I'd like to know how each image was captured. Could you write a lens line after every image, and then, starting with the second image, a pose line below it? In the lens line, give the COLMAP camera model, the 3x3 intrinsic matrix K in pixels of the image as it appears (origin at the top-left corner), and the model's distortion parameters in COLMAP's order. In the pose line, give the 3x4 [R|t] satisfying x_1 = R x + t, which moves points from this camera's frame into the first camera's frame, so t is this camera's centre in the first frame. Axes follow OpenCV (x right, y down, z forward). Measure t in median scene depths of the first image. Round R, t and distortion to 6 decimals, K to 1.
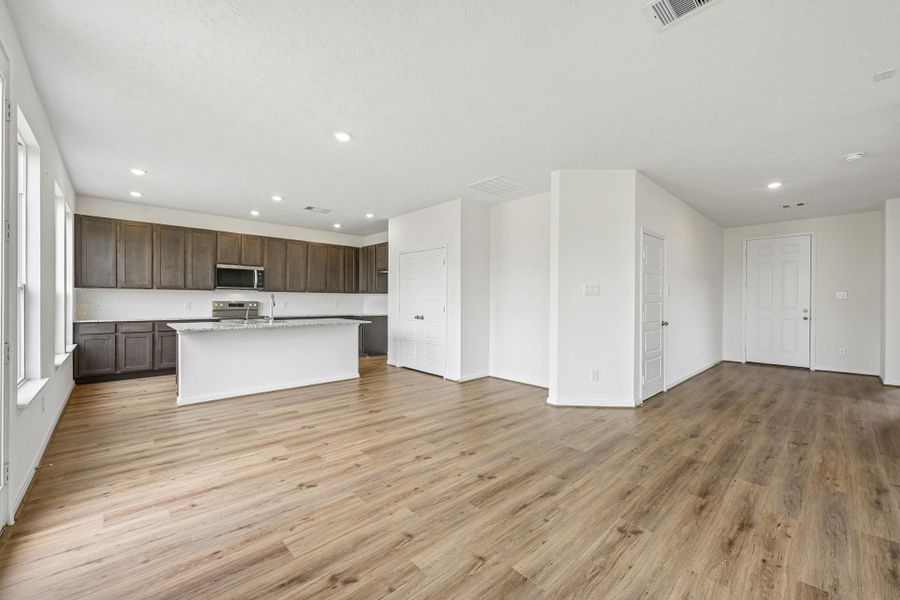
lens RADIAL K [[357.3, 0, 448.8], [0, 357.3, 303.2], [0, 0, 1]] dist [-0.000823, 0.000004]
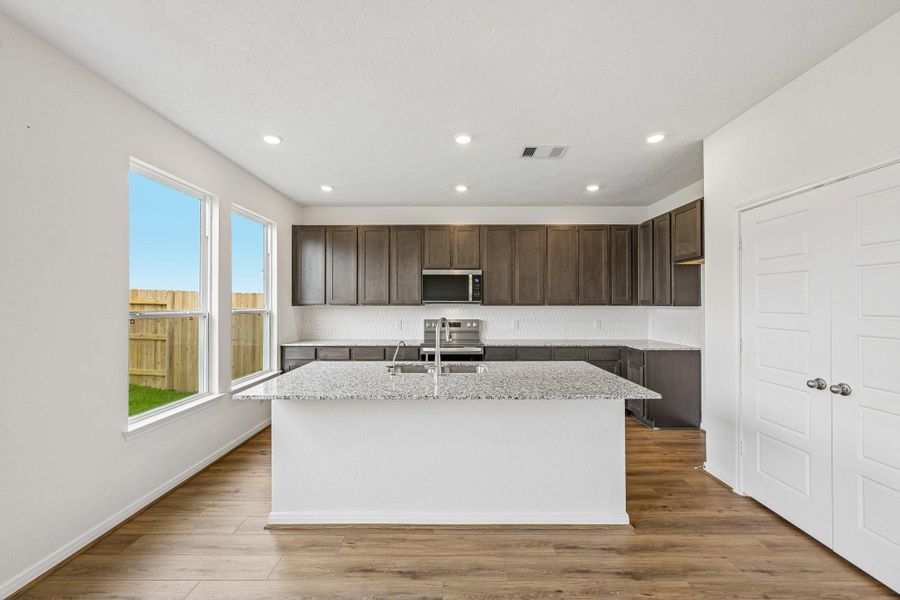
lens RADIAL K [[357.3, 0, 448.8], [0, 357.3, 303.2], [0, 0, 1]] dist [-0.000823, 0.000004]
pose [[0.729650, -0.009149, -0.683760, -0.100239], [0.000510, 0.999917, -0.012835, -0.029417], [0.683821, 0.009017, 0.729594, 0.467019]]
